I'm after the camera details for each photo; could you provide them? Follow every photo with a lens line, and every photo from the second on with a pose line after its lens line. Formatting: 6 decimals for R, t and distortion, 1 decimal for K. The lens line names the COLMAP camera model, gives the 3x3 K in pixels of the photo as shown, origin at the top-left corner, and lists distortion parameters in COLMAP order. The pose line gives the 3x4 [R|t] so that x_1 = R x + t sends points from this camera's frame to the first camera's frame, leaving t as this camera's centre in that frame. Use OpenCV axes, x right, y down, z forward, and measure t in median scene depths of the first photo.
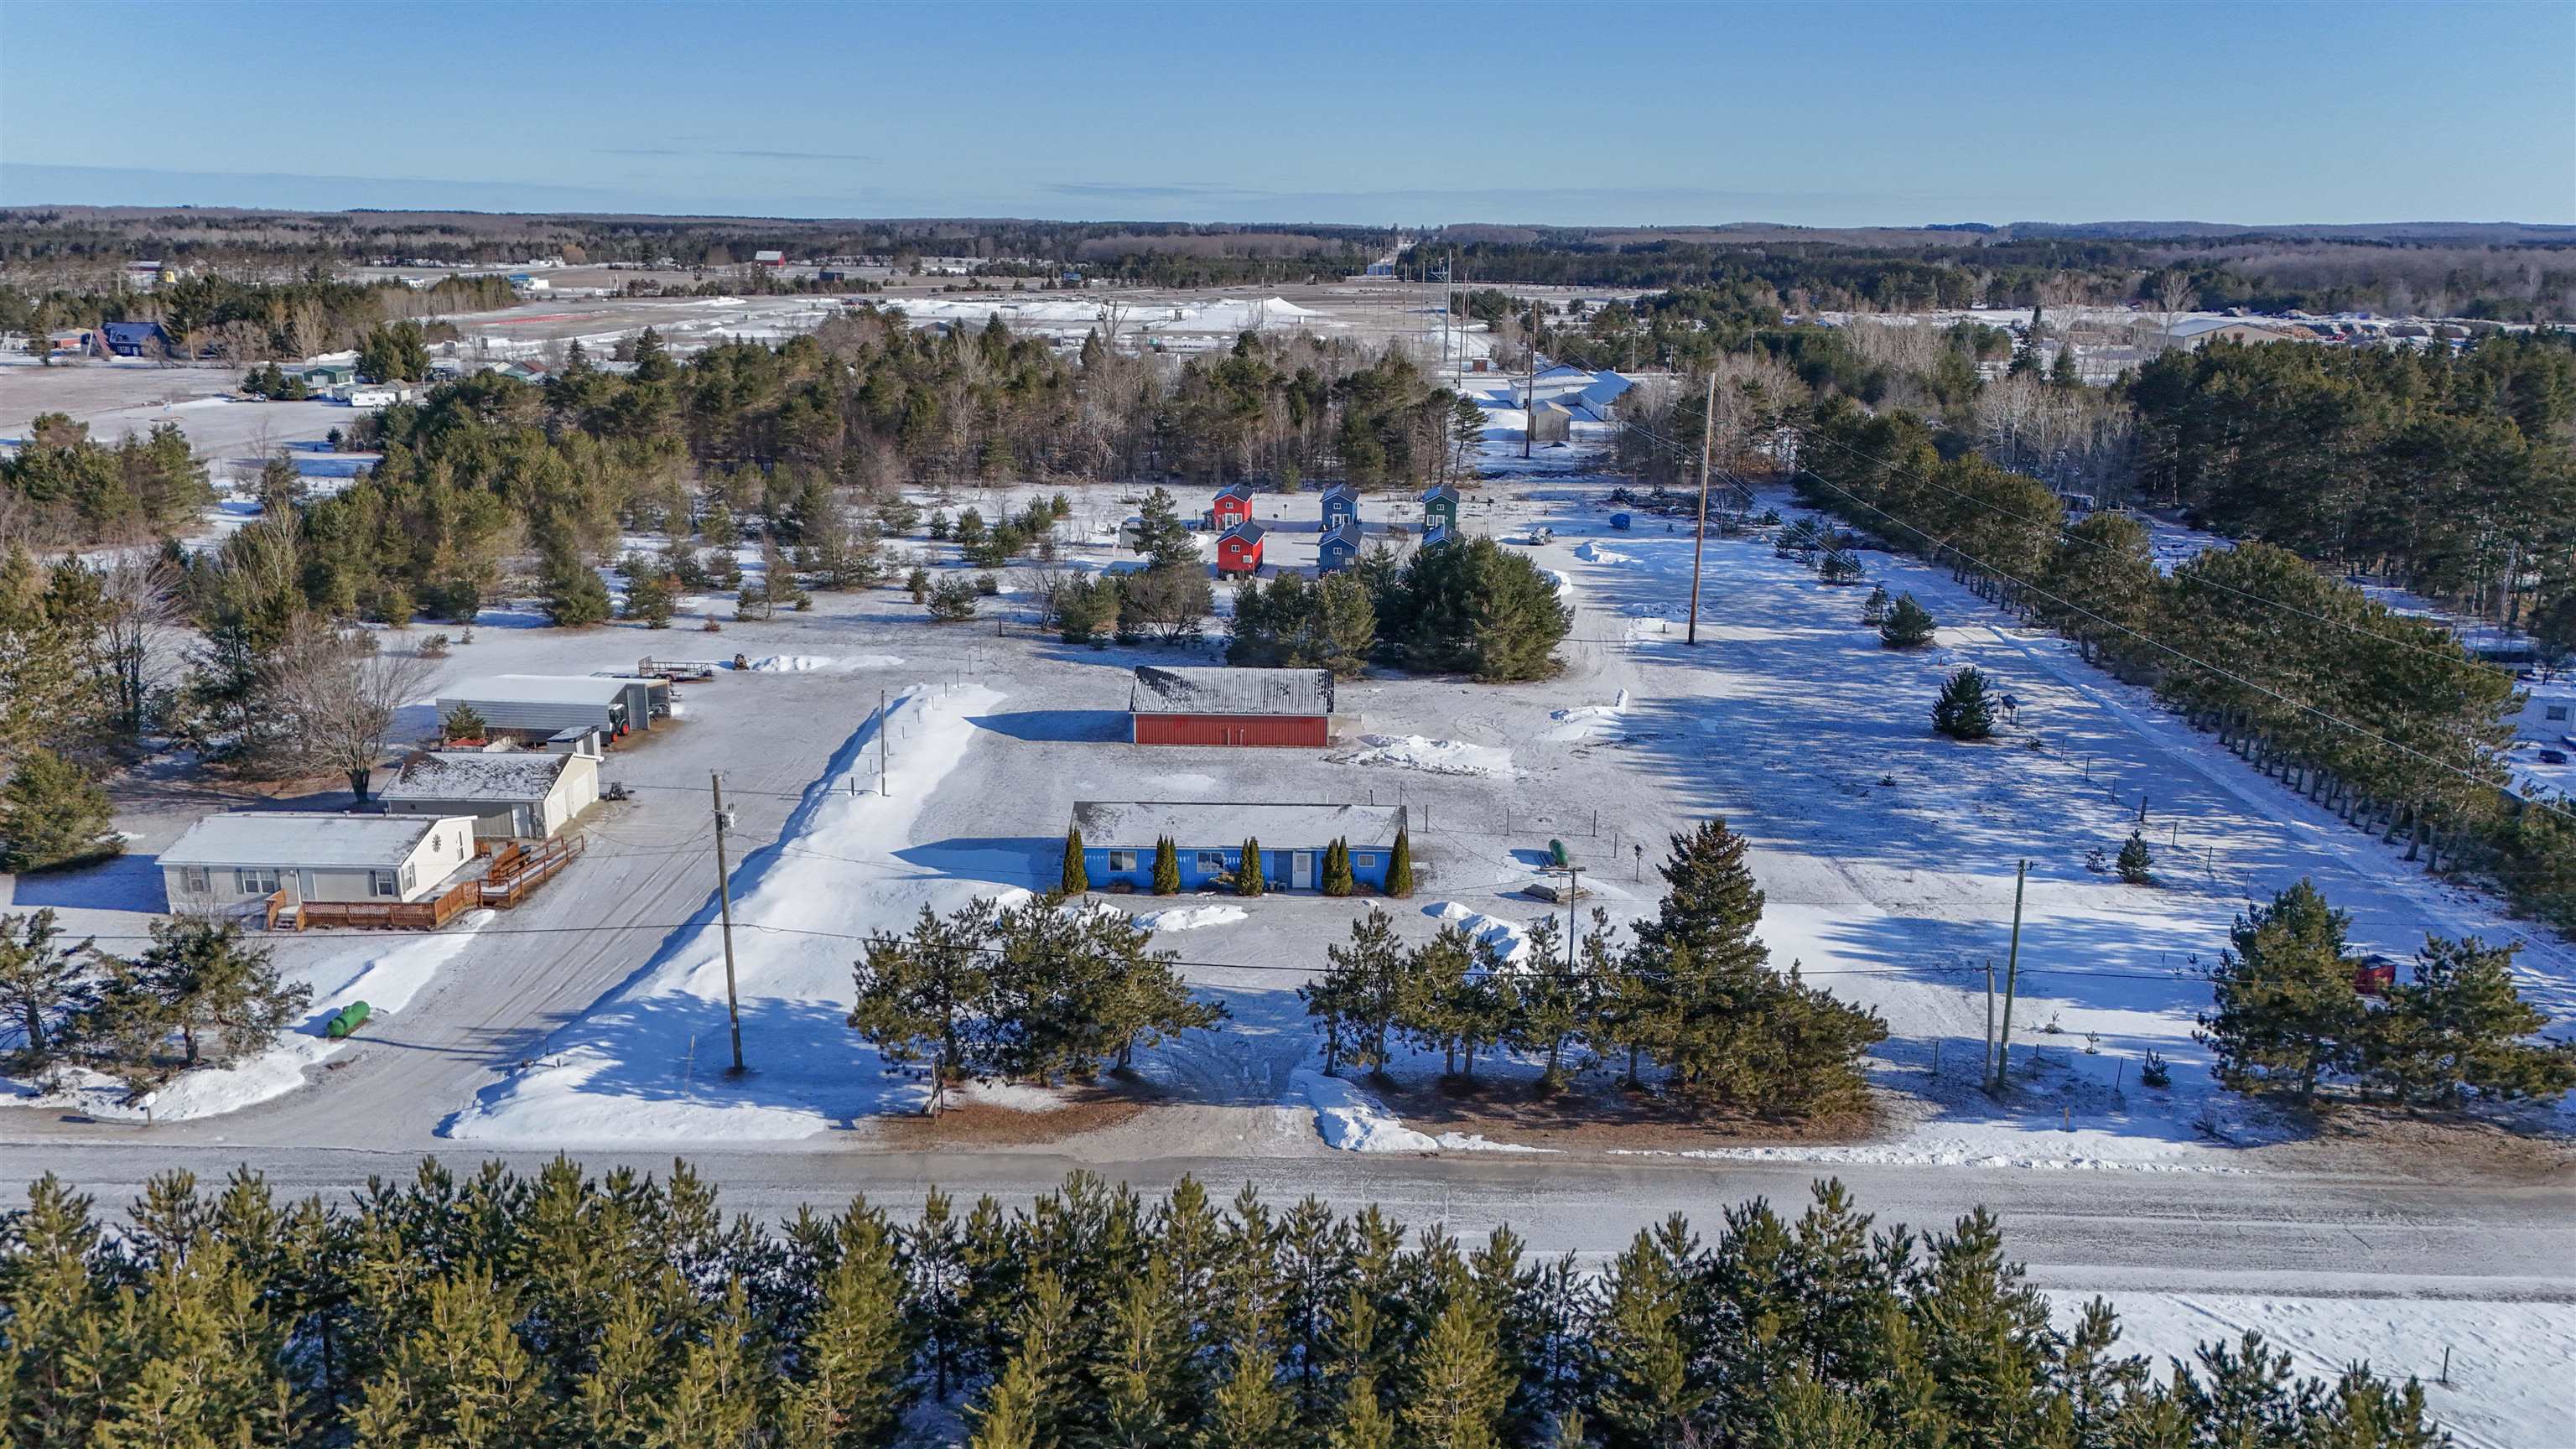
lens RADIAL K [[1887.4, 0, 1288.0], [0, 1887.4, 724.5], [0, 0, 1]] dist [0.096473, -0.118714]
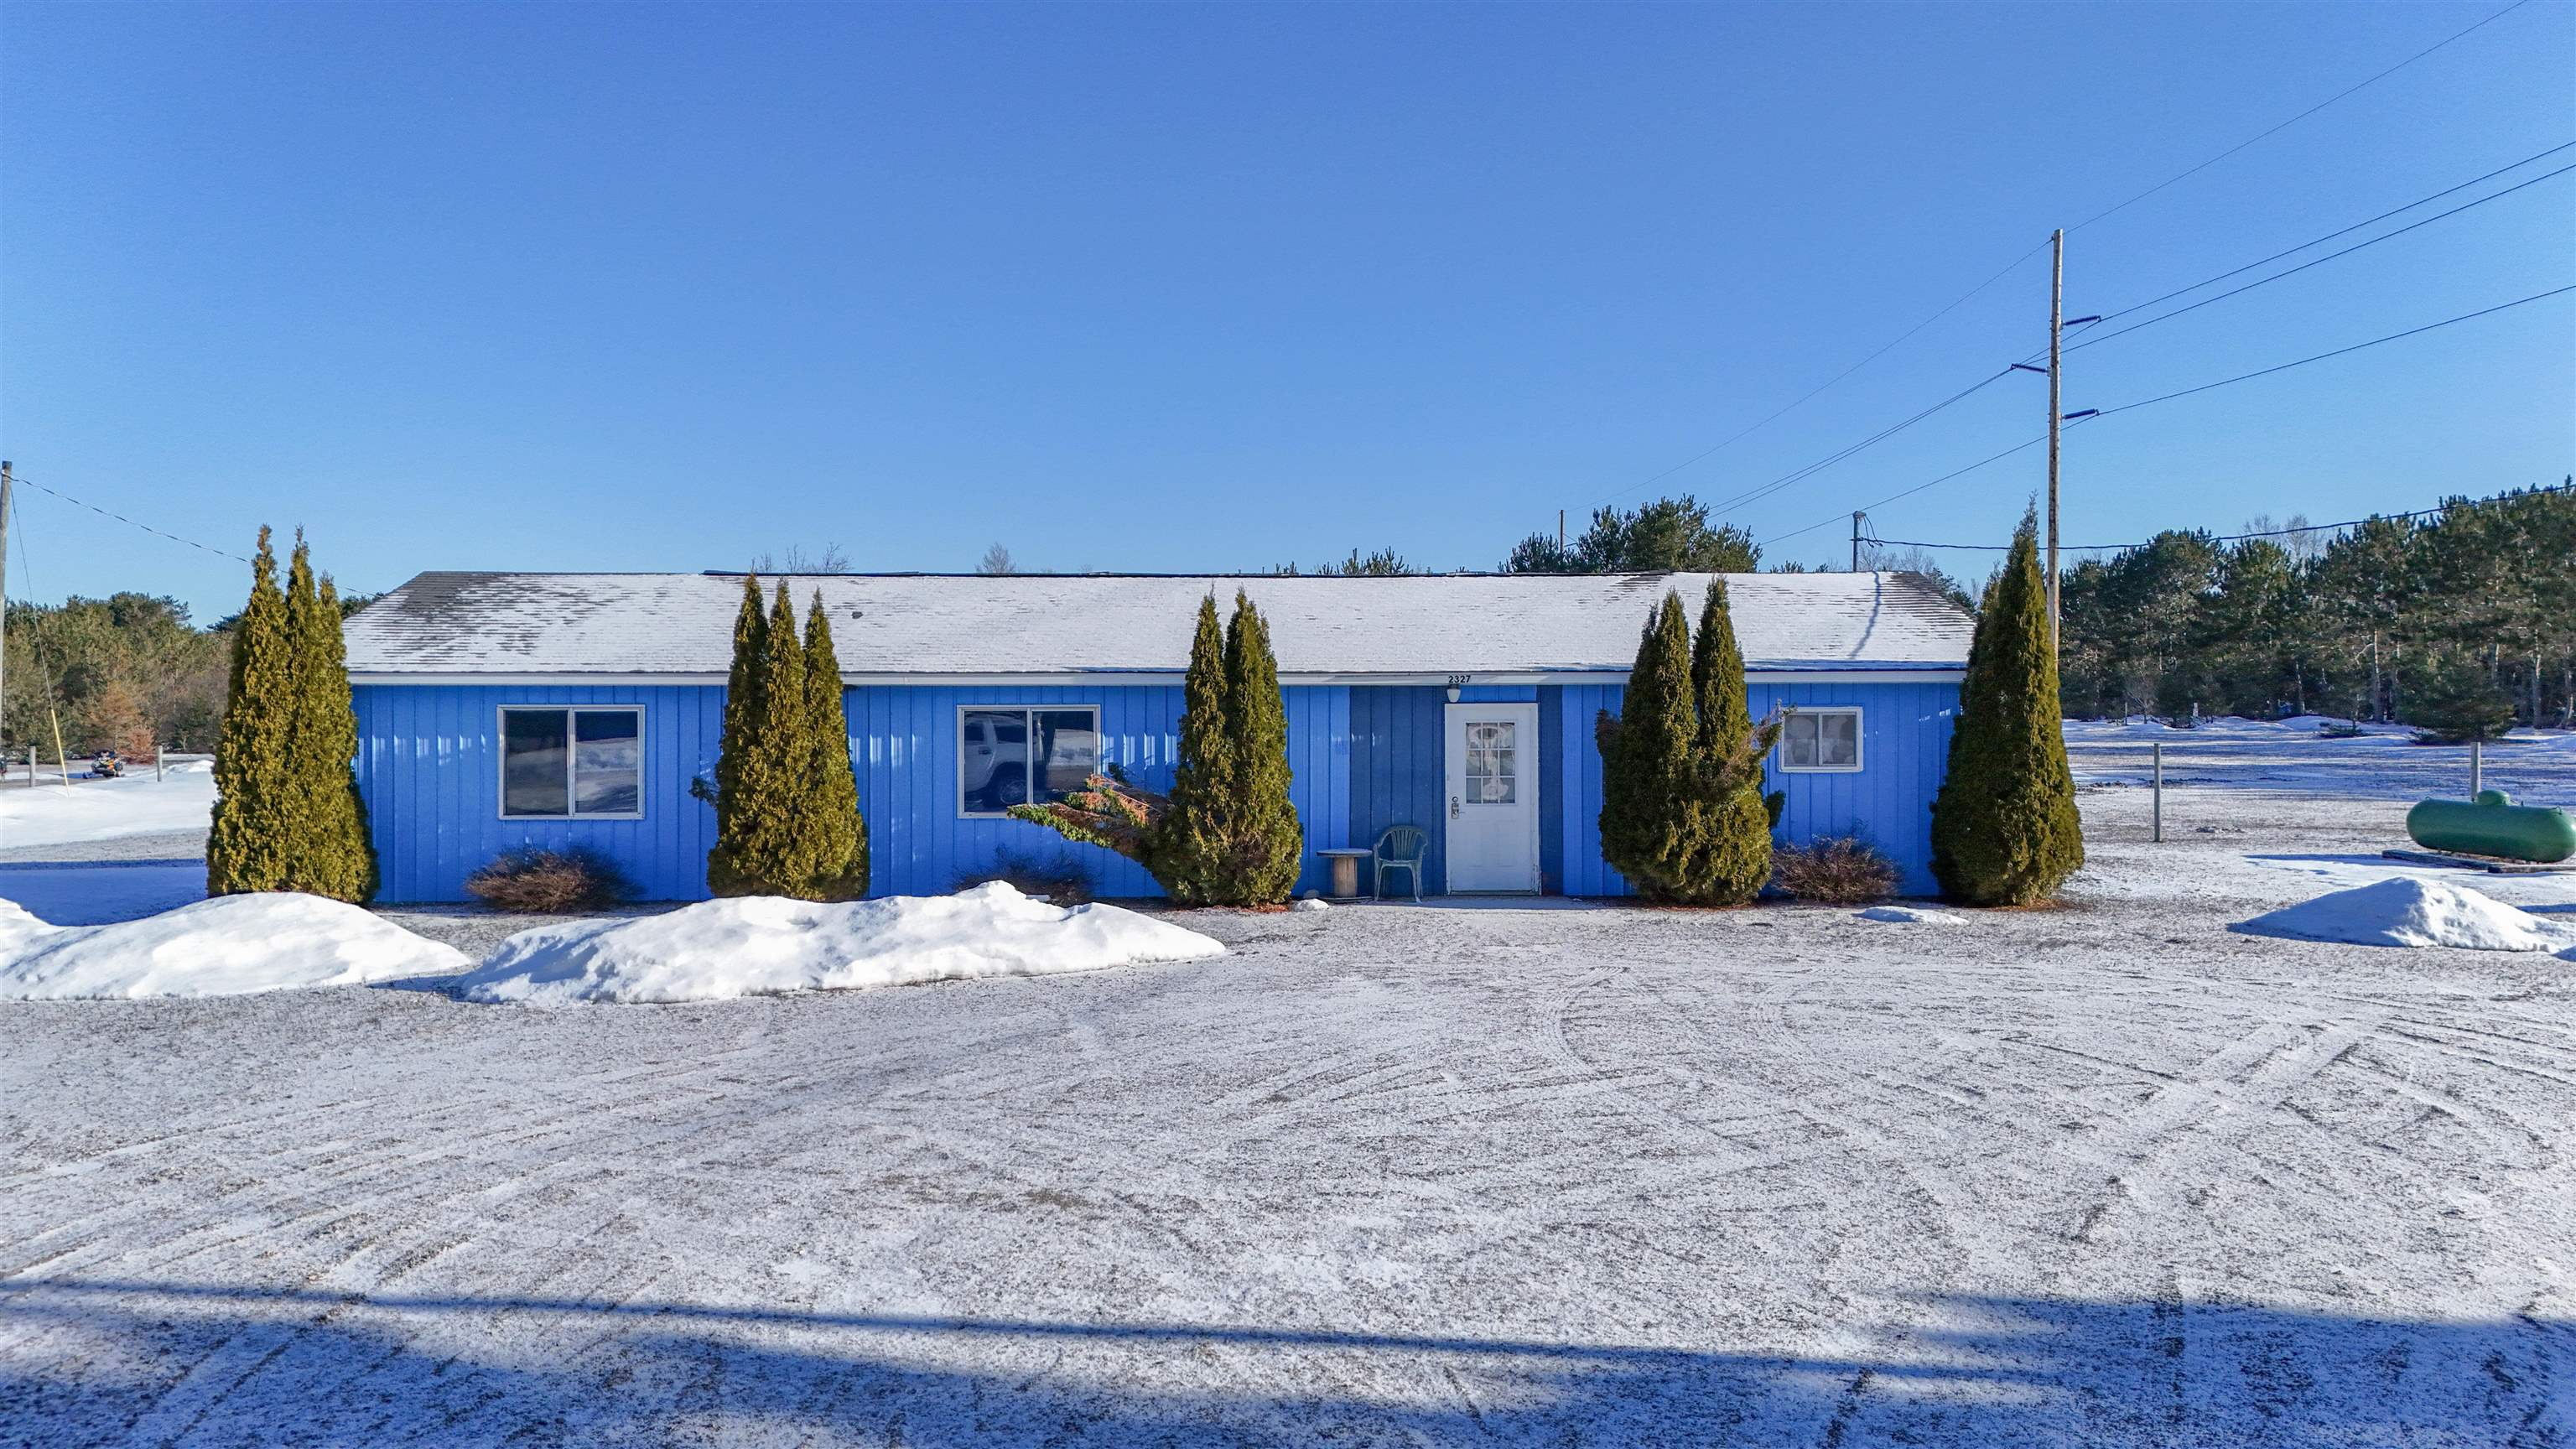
lens RADIAL K [[1895.0, 0, 1285.1], [0, 1895.0, 723.3], [0, 0, 1]] dist [0.078660, -0.088214]
pose [[0.999368, -0.011872, 0.033521, -0.016035], [0.019615, 0.970293, -0.241137, 0.090129], [-0.029662, 0.241642, 0.969912, 0.621413]]
